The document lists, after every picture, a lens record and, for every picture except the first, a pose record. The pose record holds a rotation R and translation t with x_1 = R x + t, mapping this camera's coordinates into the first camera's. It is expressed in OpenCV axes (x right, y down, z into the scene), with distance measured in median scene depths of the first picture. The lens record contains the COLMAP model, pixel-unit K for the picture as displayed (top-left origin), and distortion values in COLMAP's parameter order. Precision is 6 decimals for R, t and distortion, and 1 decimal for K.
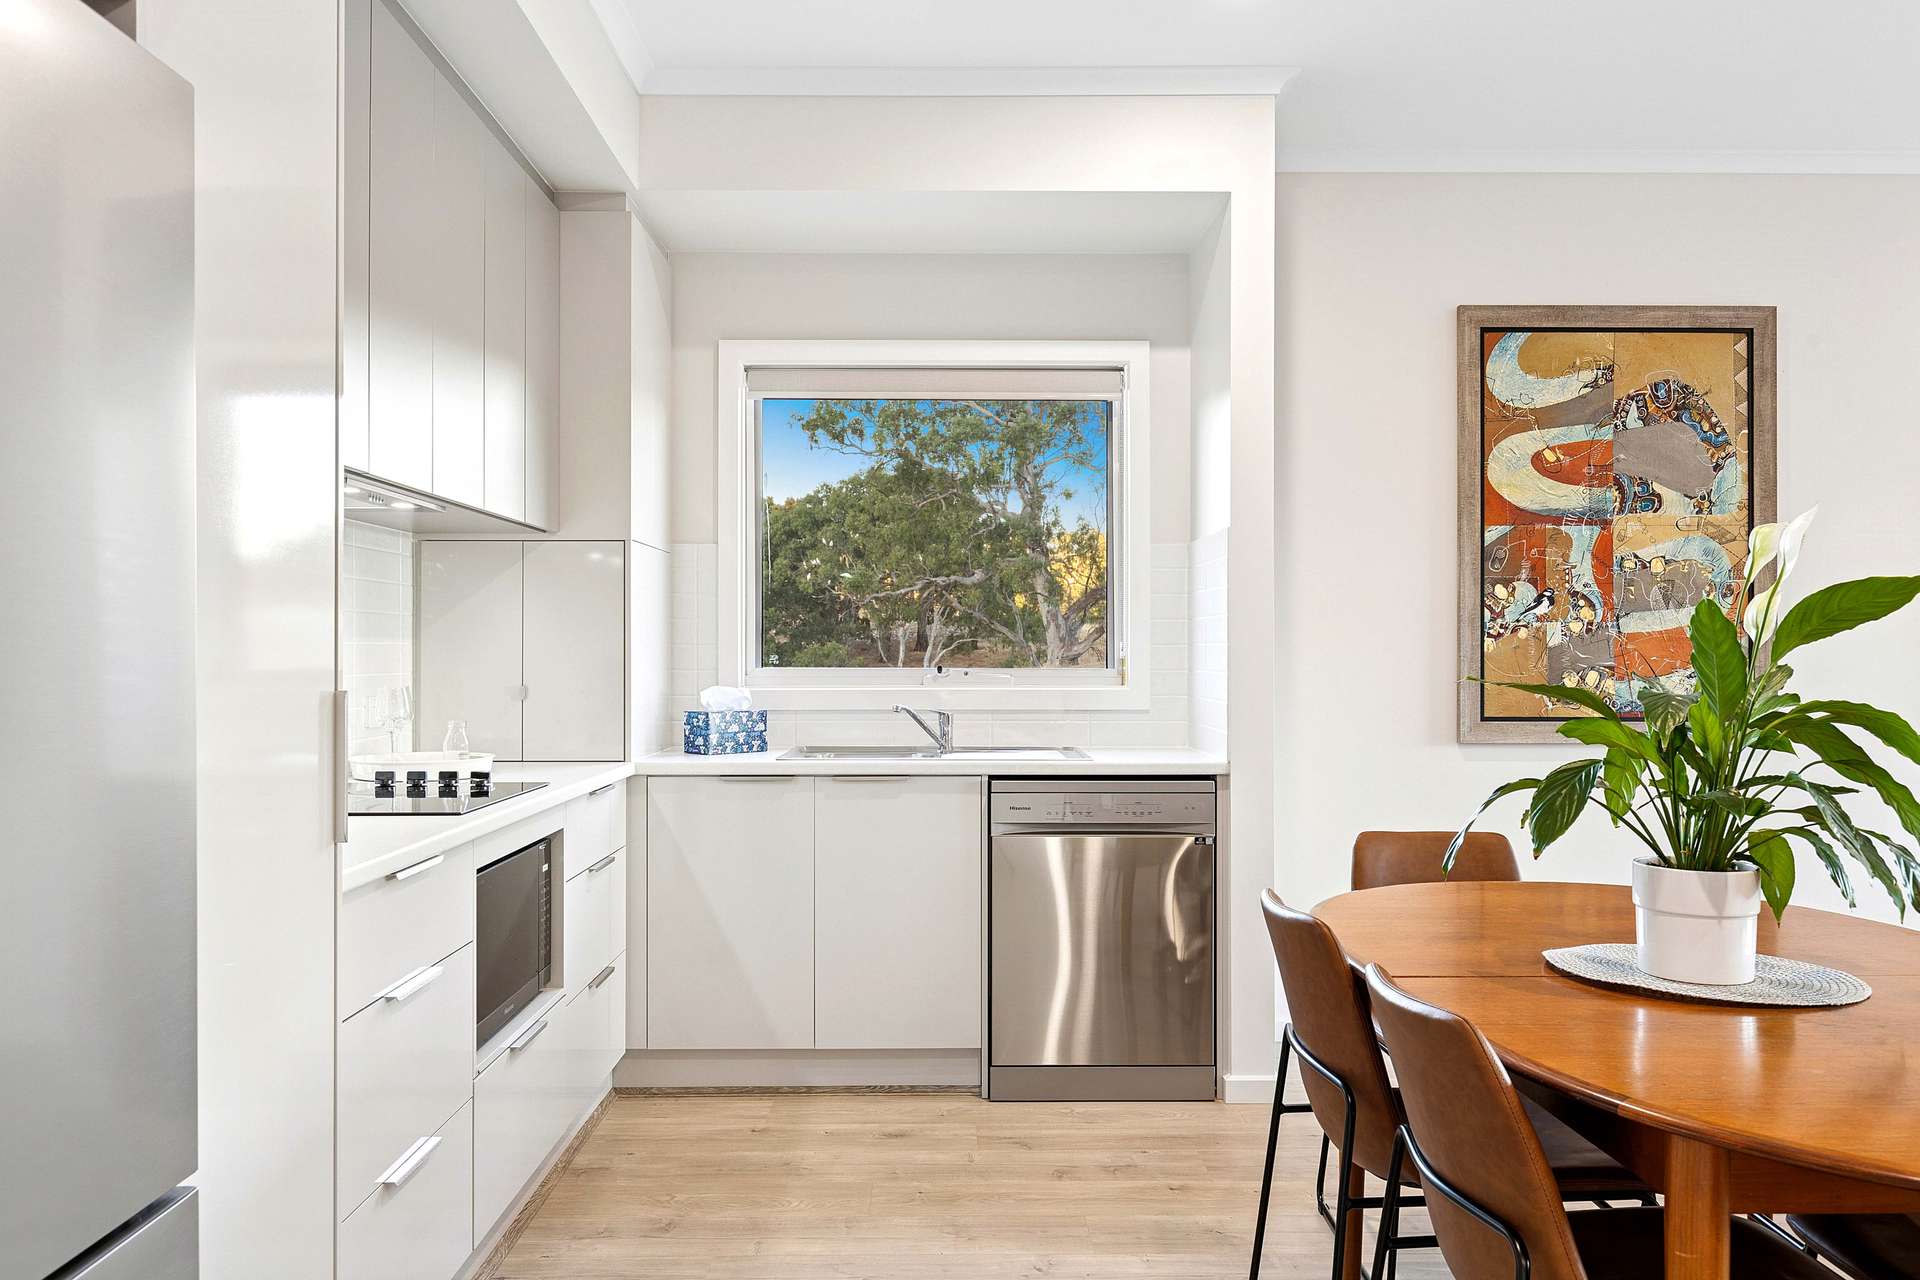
lens RADIAL K [[1438.7, 0, 965.3], [0, 1438.7, 634.8], [0, 0, 1]] dist [0.000665, 0.002615]
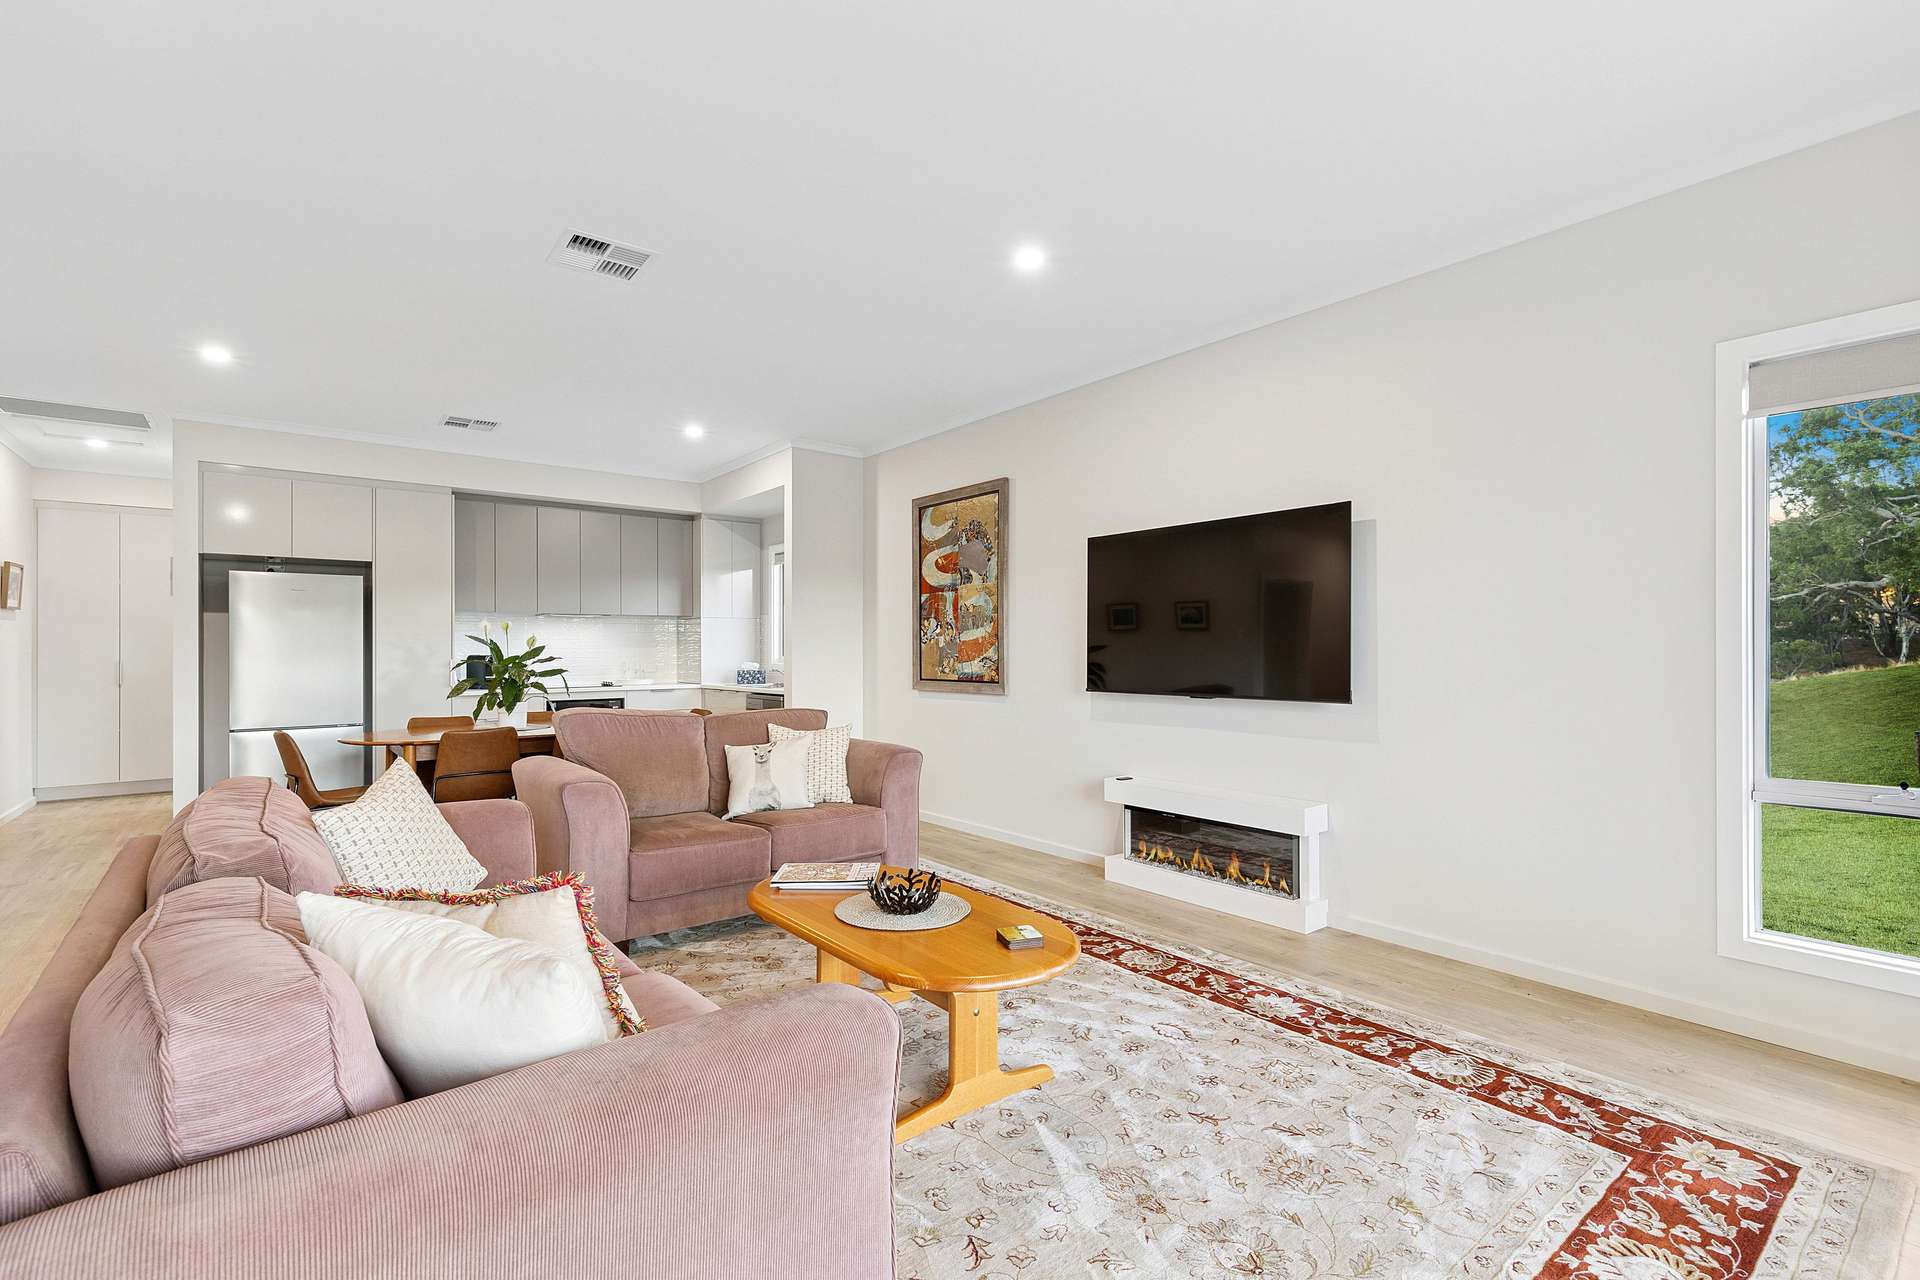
lens RADIAL K [[856.0, 0, 962.3], [0, 856.0, 645.2], [0, 0, 1]] dist [0.016731, -0.000860]
pose [[0.591775, -0.006576, -0.806076, 1.499170], [0.012942, 0.999915, 0.001345, 0.003609], [0.805999, -0.011228, 0.591810, 0.248067]]
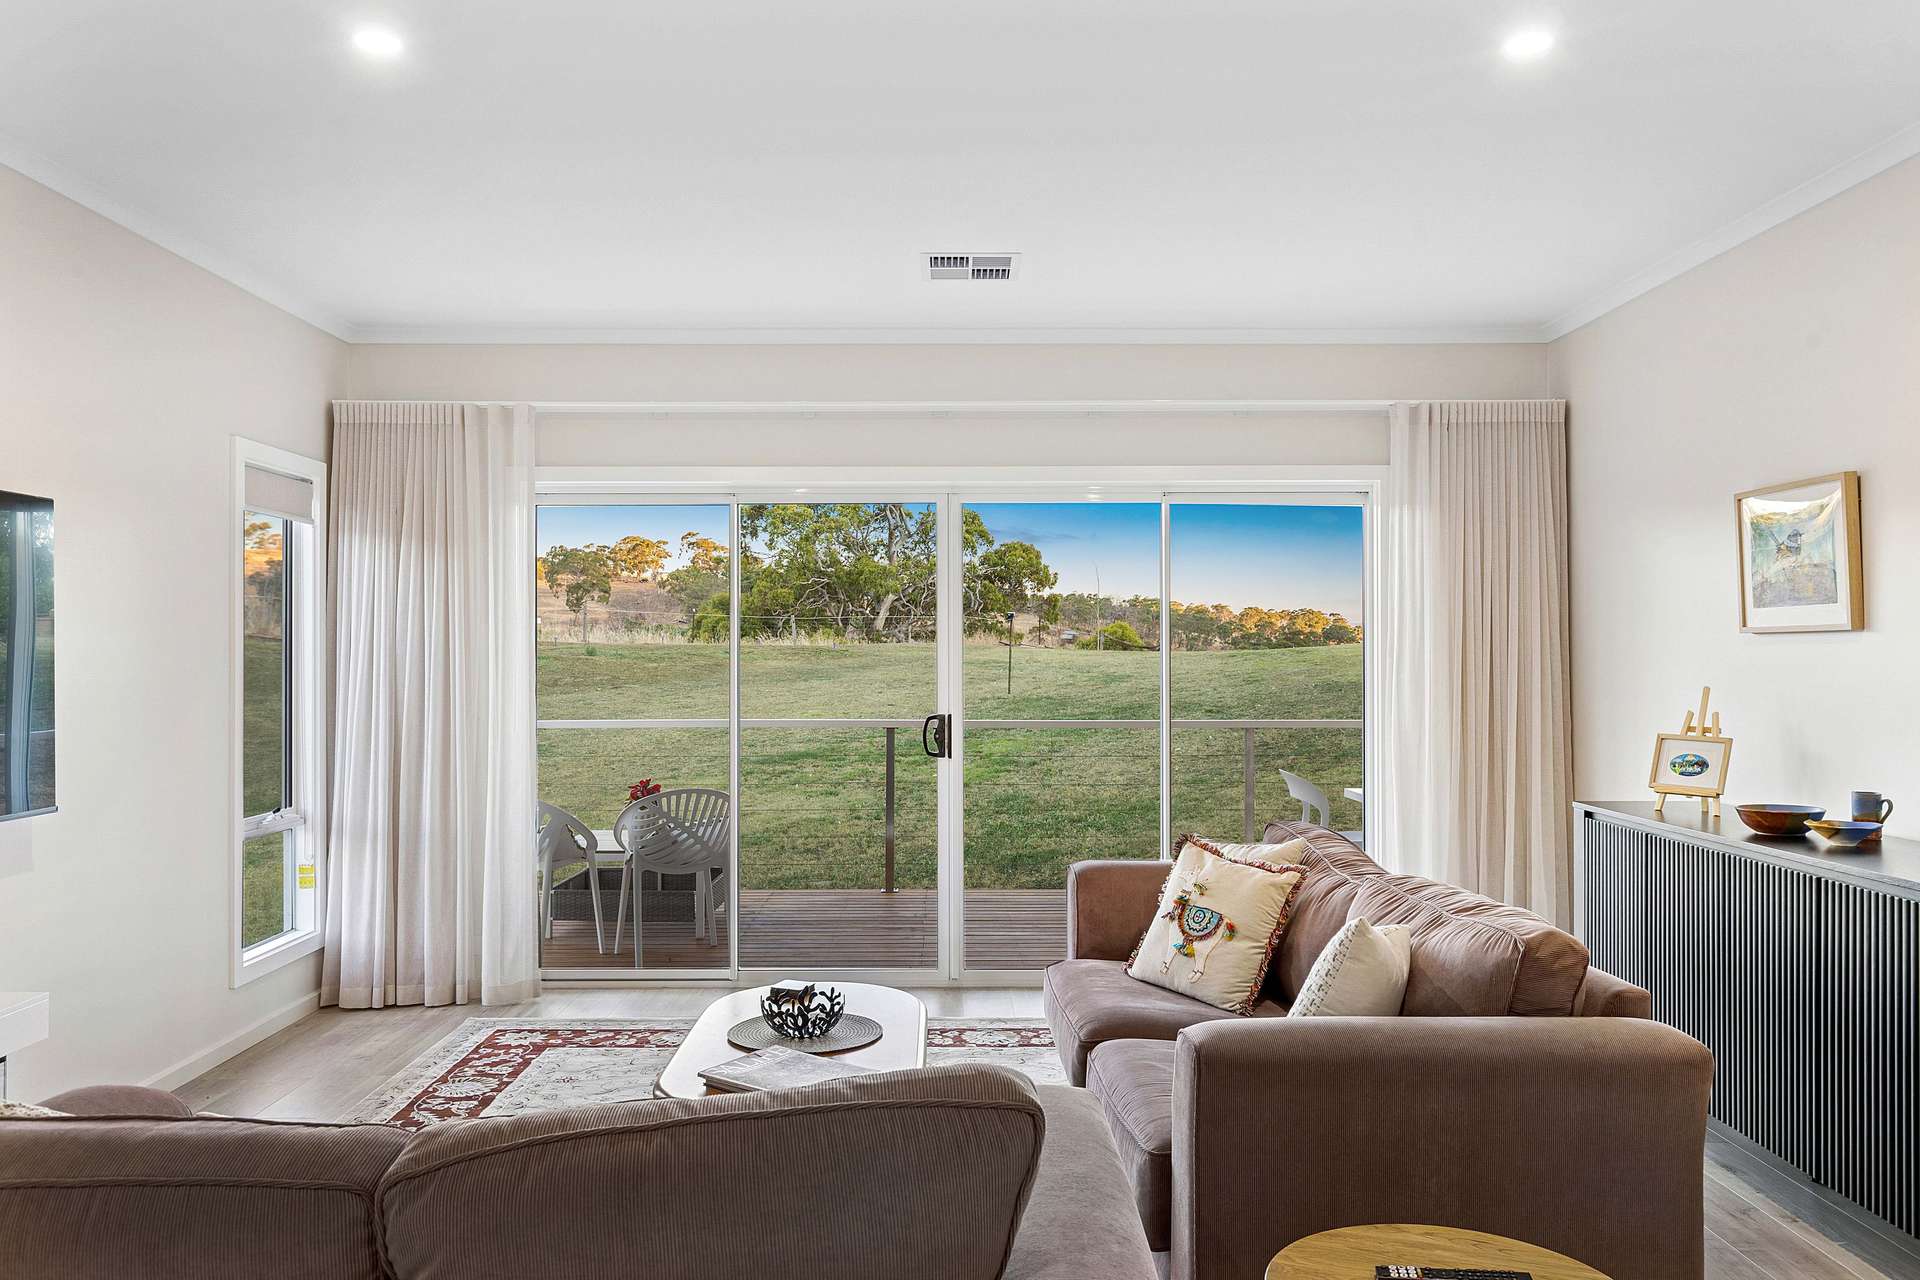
lens RADIAL K [[1438.7, 0, 955.9], [0, 1438.7, 645.7], [0, 0, 1]] dist [0.000665, 0.002615]
pose [[0.031917, 0.007174, 0.999465, 0.219874], [-0.012076, 0.999904, -0.006791, -0.037940], [-0.999418, -0.011853, 0.032001, 0.437368]]
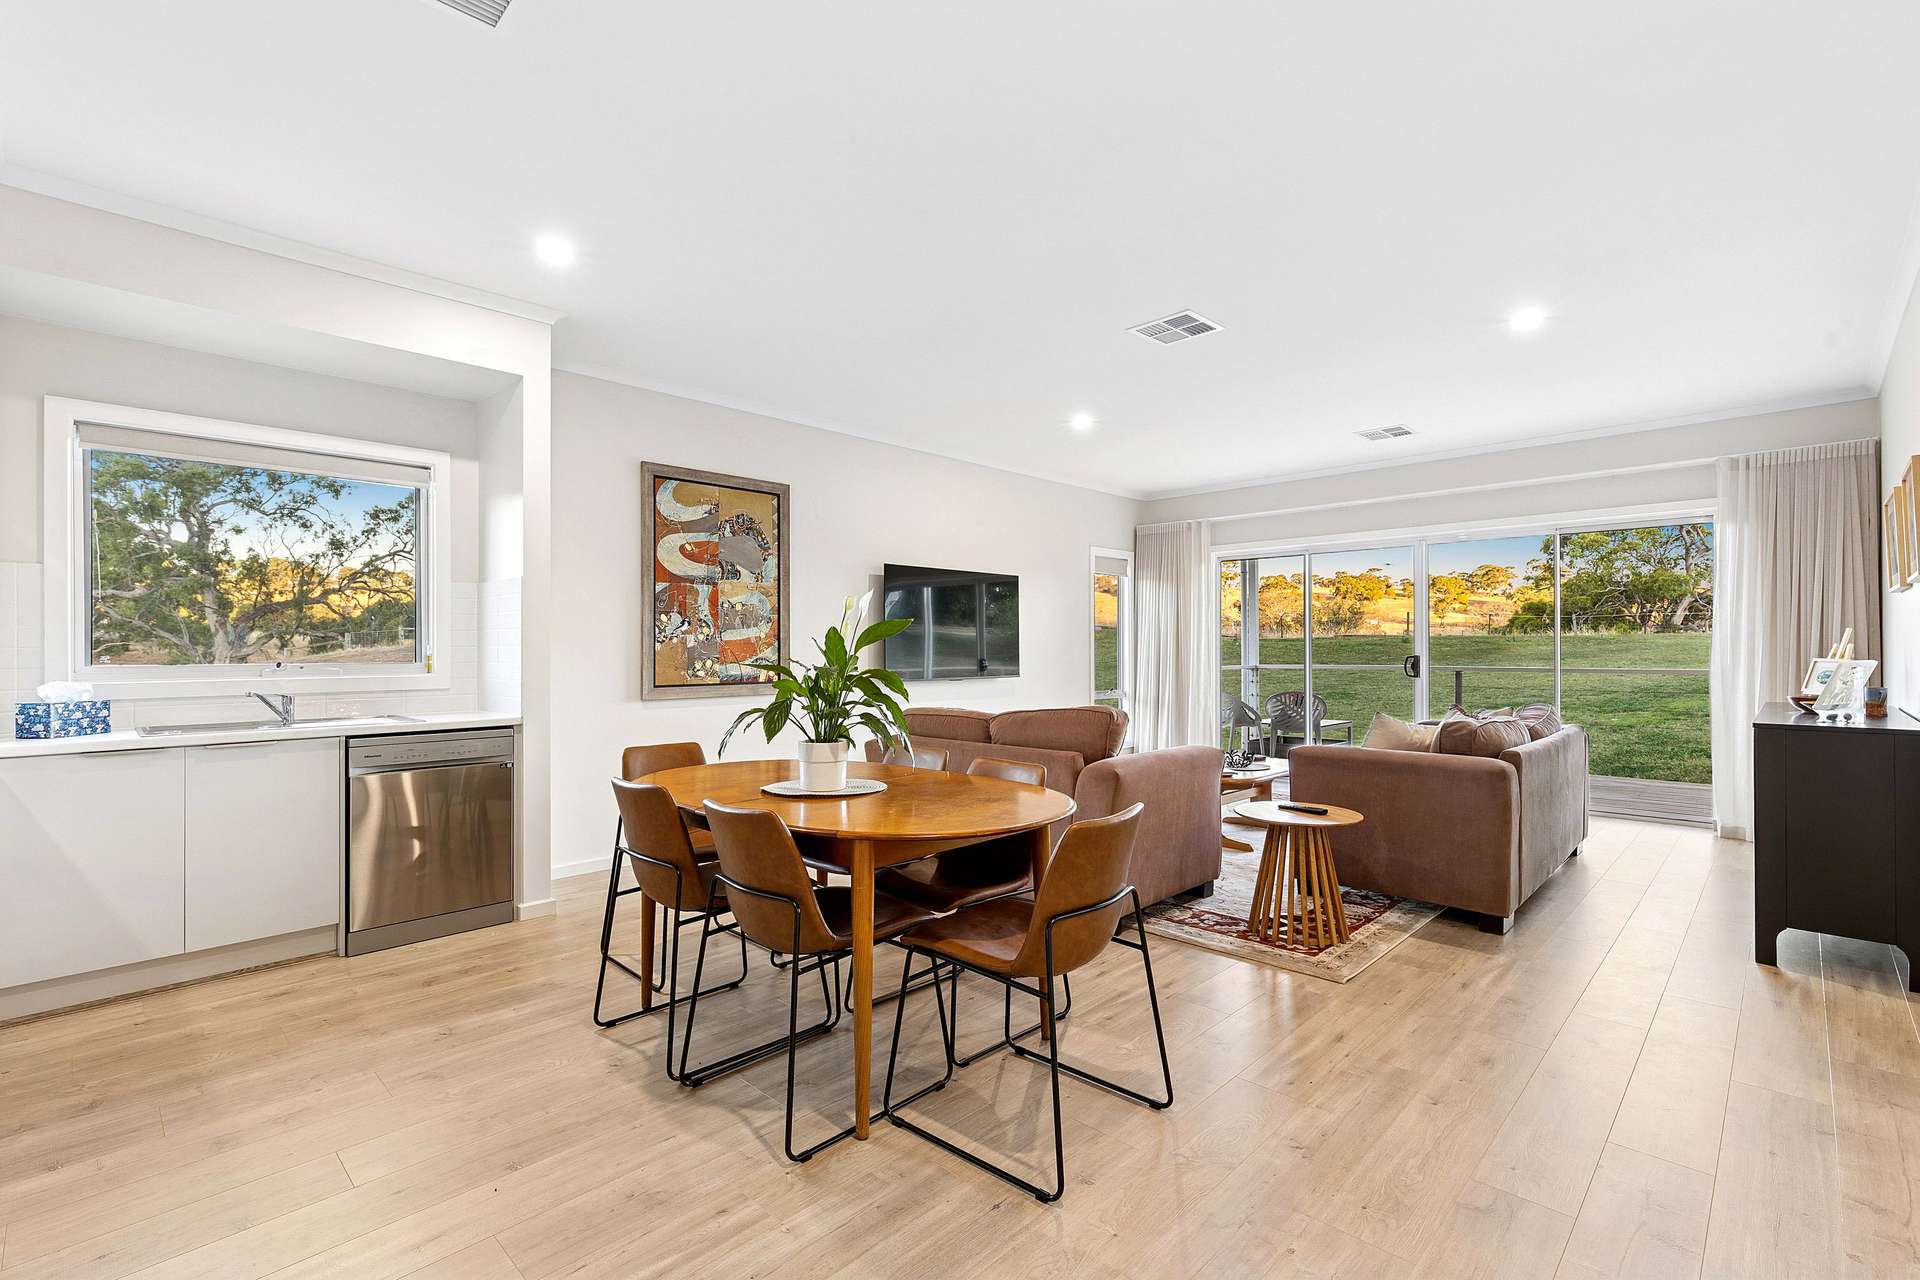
lens RADIAL K [[856.0, 0, 971.0], [0, 856.0, 644.7], [0, 0, 1]] dist [0.016731, -0.000860]
pose [[0.699471, -0.000253, 0.714661, -0.144470], [-0.003104, 0.999989, 0.003391, -0.000495], [-0.714655, -0.004590, 0.699462, -0.062710]]
